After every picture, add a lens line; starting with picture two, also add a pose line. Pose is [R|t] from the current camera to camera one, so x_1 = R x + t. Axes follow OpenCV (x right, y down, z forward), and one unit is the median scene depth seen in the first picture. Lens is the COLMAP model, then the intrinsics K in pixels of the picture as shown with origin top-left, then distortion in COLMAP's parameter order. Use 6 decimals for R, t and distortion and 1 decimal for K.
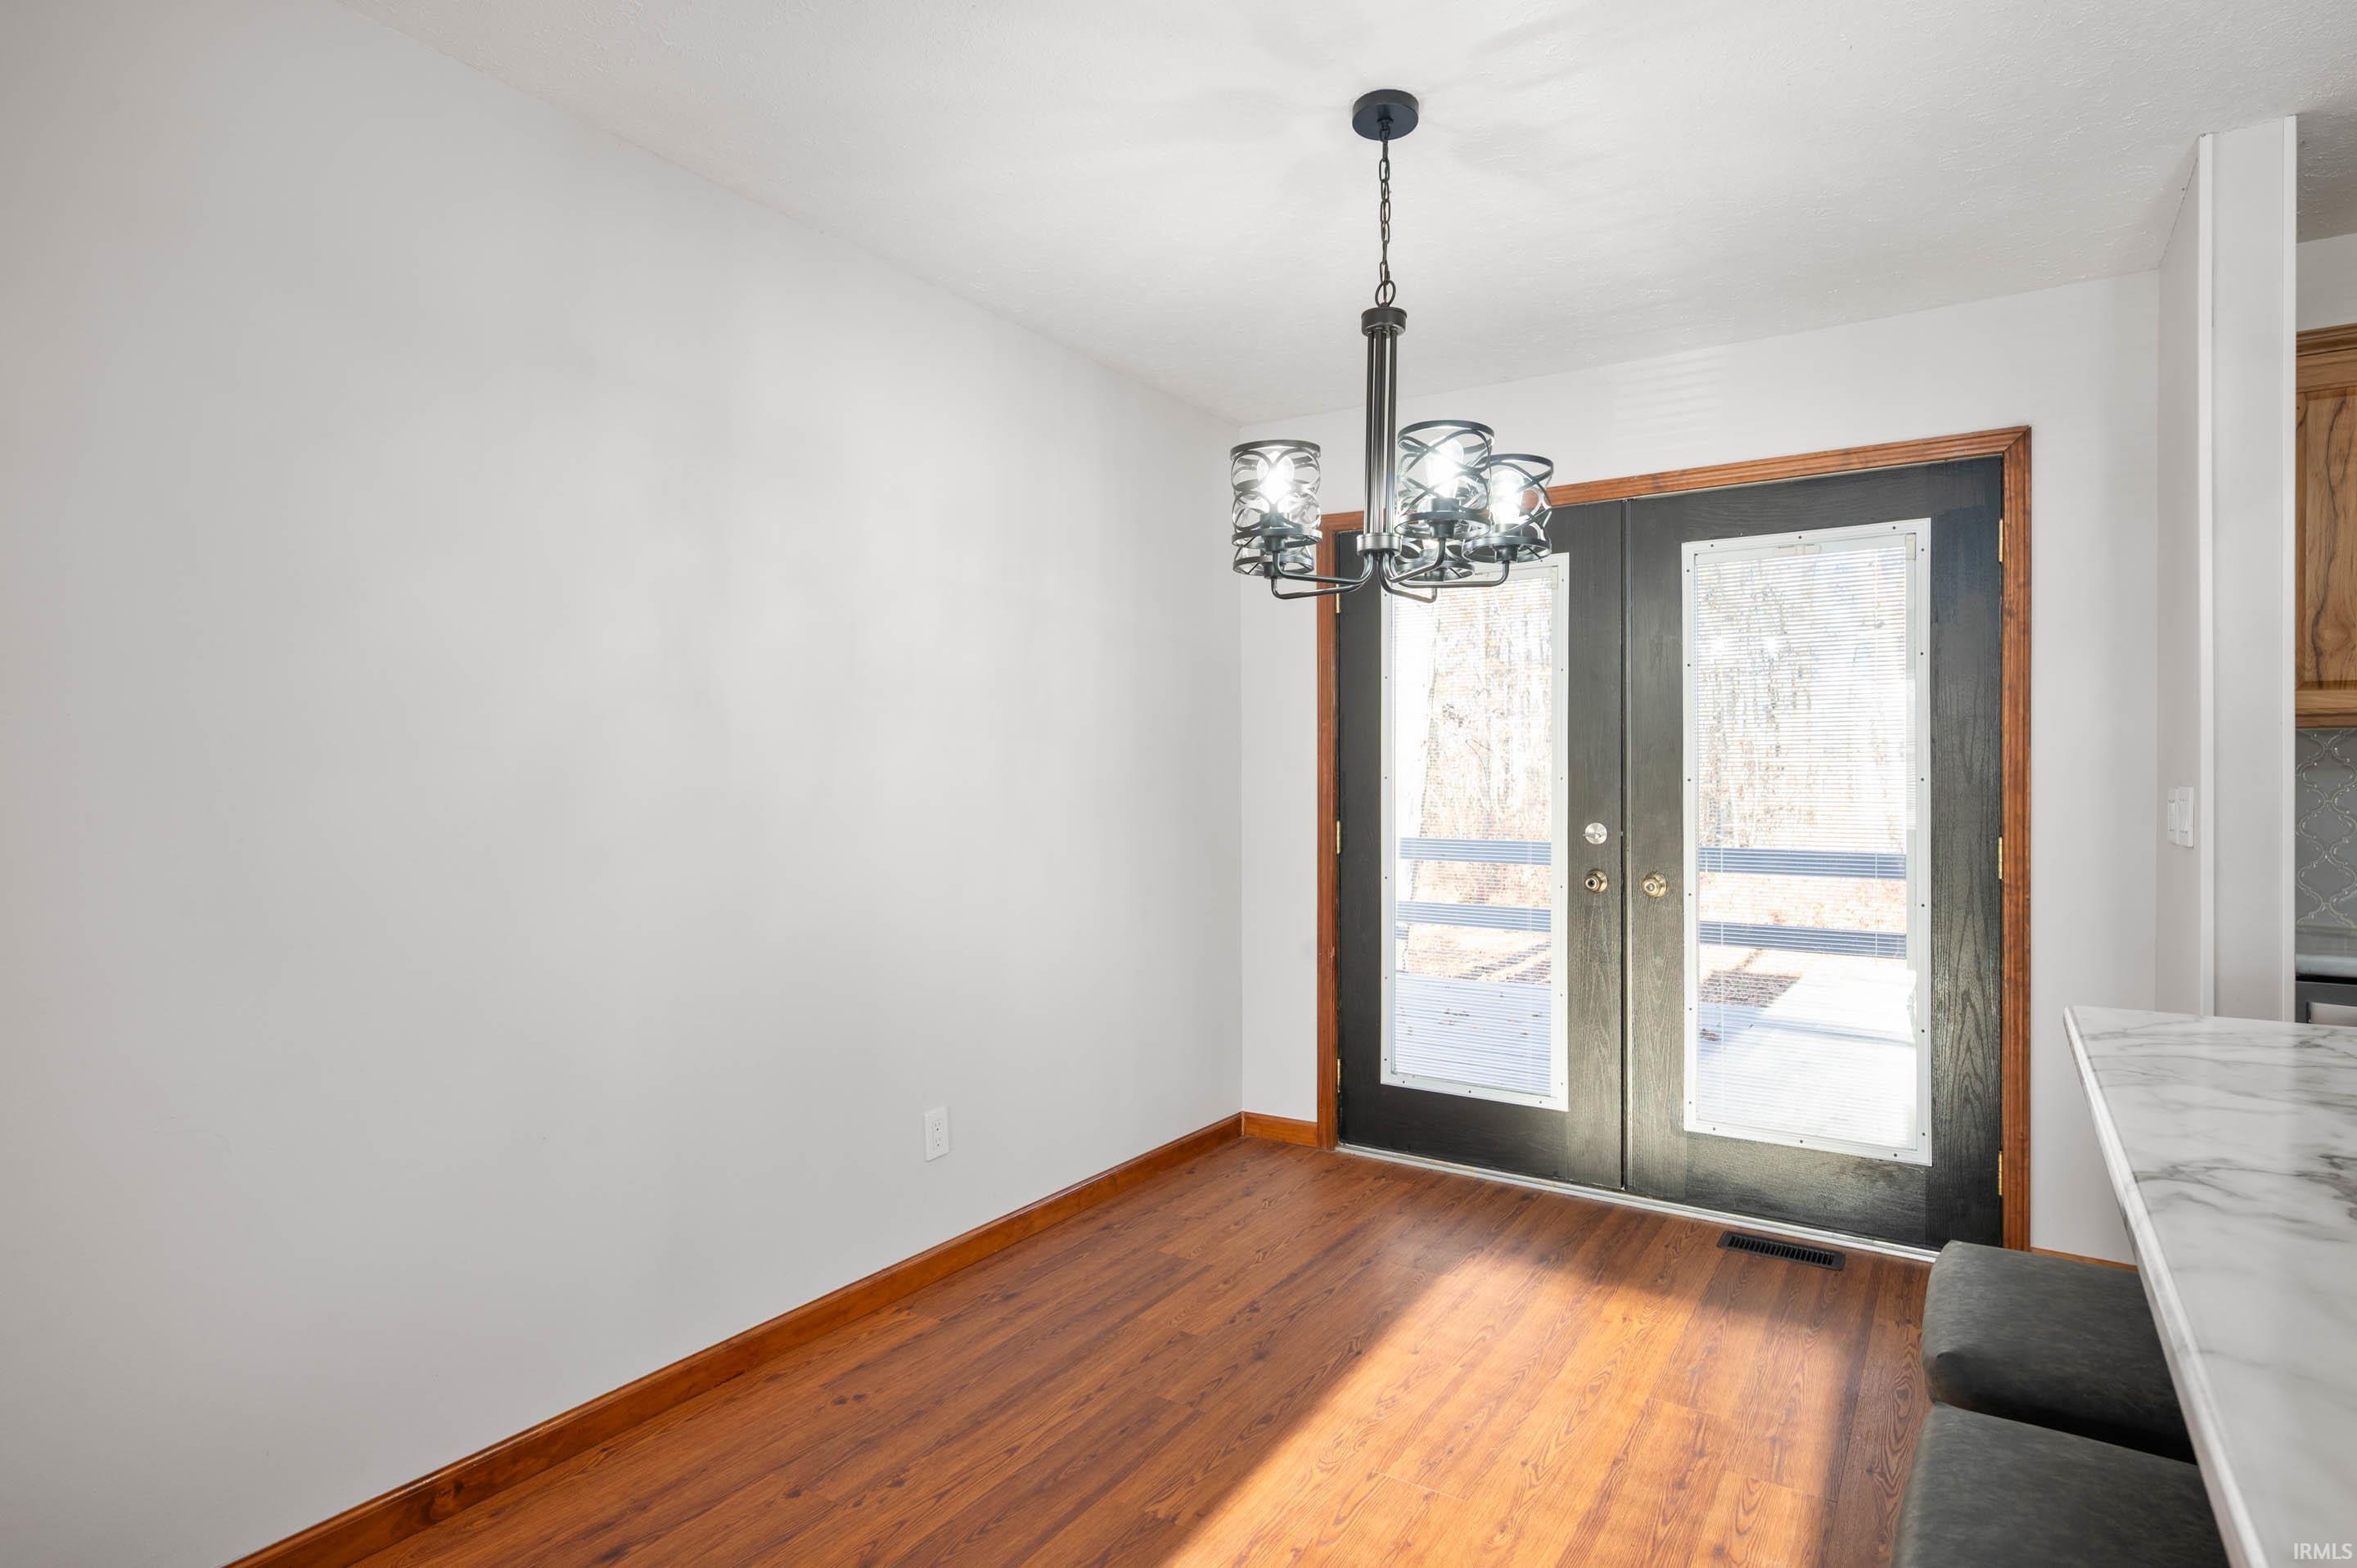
lens RADIAL K [[1253.5, 0, 1178.5], [0, 1253.5, 784.0], [0, 0, 1]] dist [-0.002600, -0.000737]
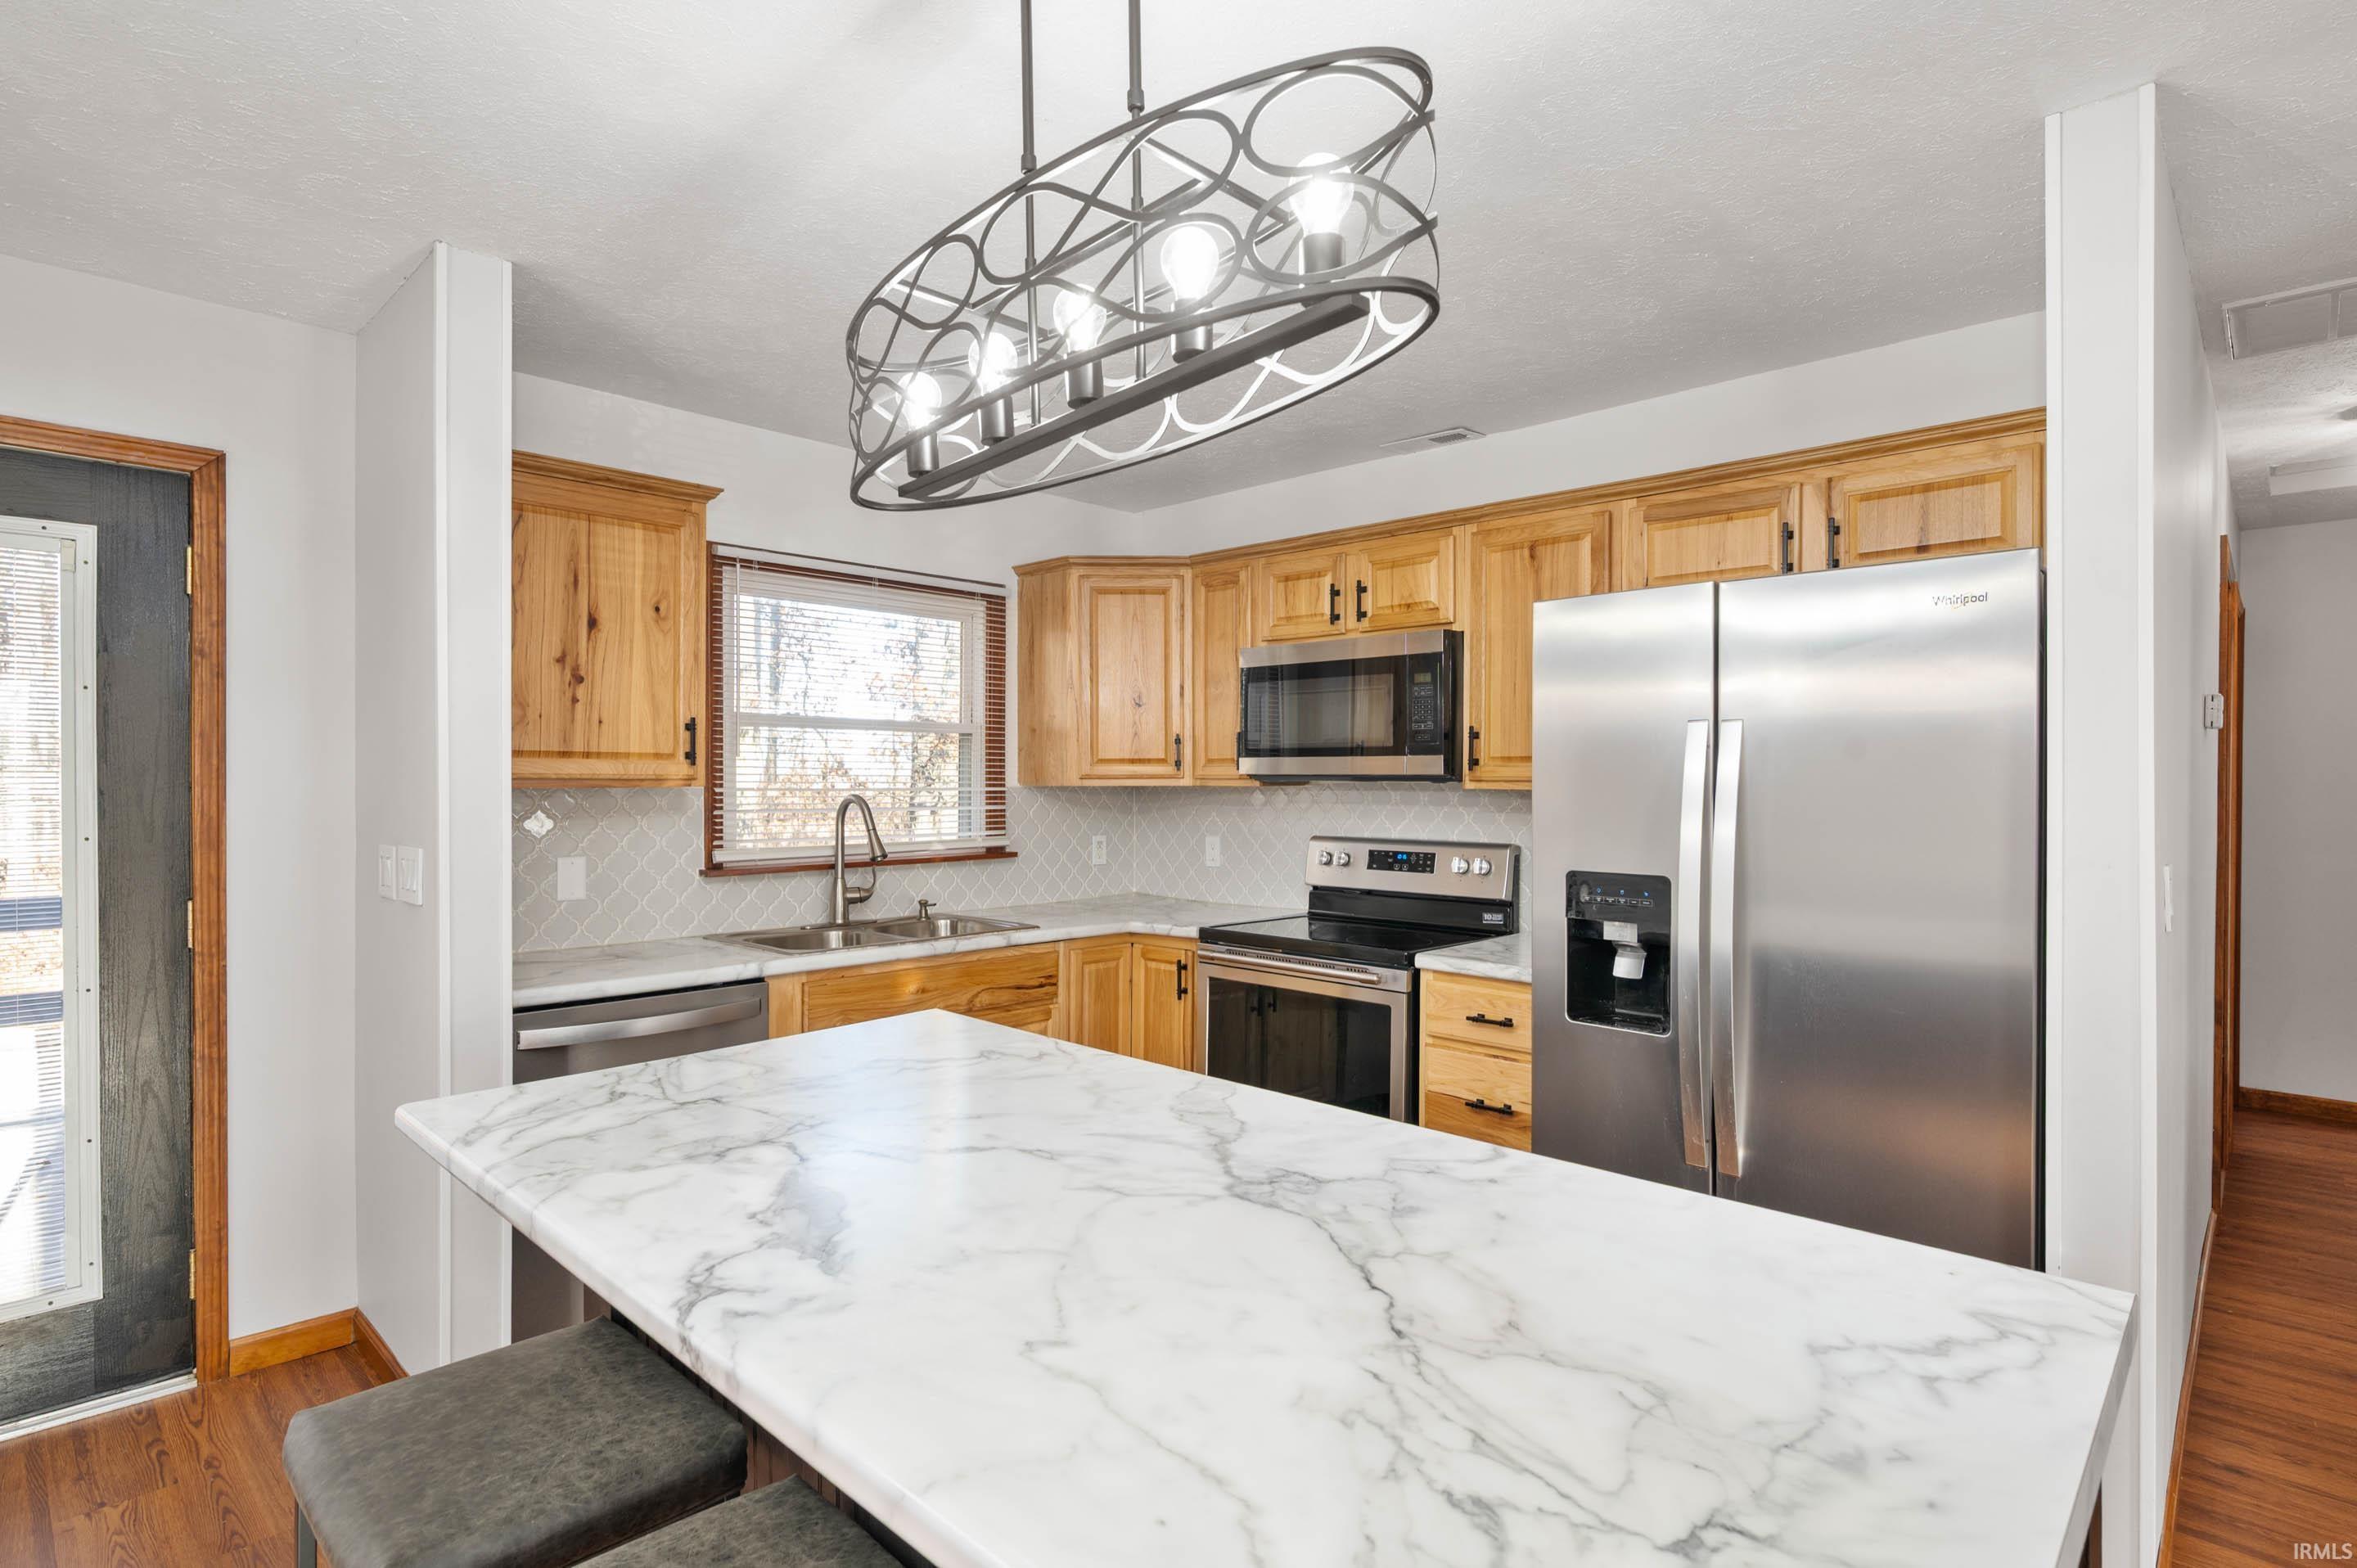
lens RADIAL K [[1172.5, 0, 1178.5], [0, 1172.5, 784.0], [0, 0, 1]] dist [-0.000354, -0.000592]
pose [[0.178517, -0.004775, 0.983925, -0.043701], [-0.002442, 0.999983, 0.005296, -0.047593], [-0.983934, -0.003348, 0.178503, 0.153011]]
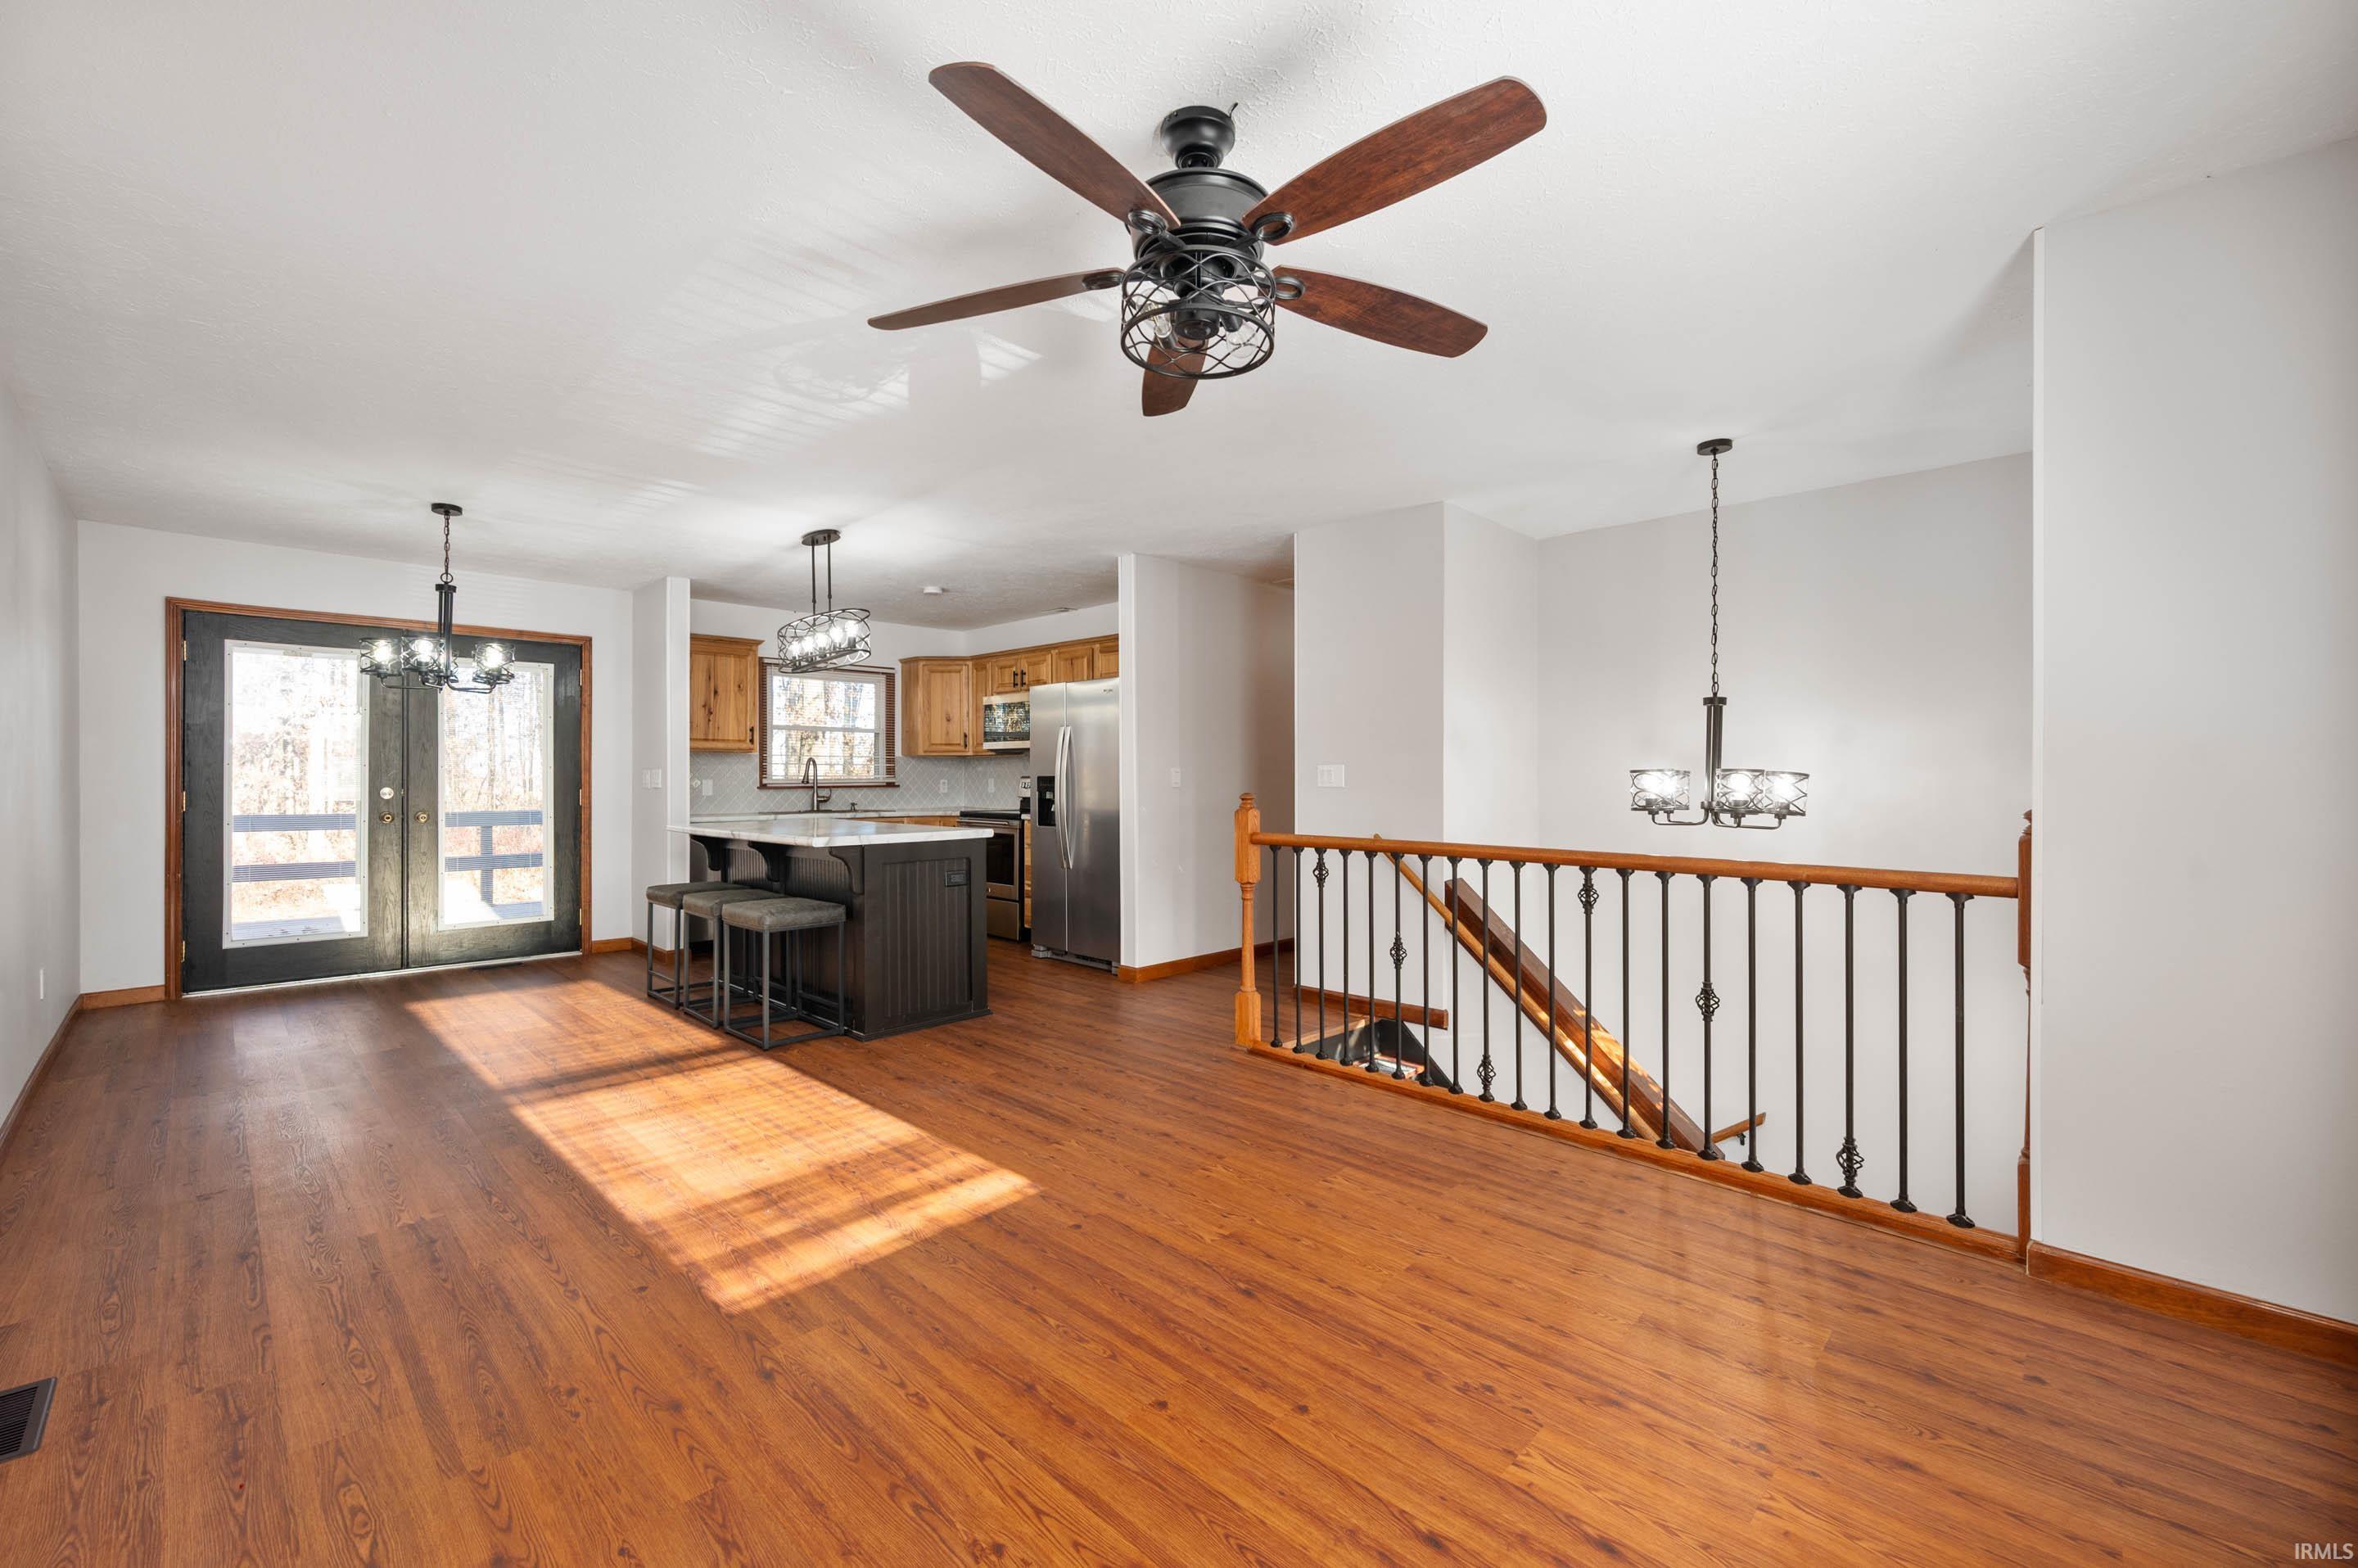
lens RADIAL K [[946.8, 0, 1179.0], [0, 946.8, 784.0], [0, 0, 1]] dist [-0.011971, -0.000008]
pose [[0.188962, -0.010769, 0.981925, -1.076803], [-0.001026, 0.999937, 0.011164, 0.008871], [-0.981984, -0.003117, 0.188939, -0.630563]]
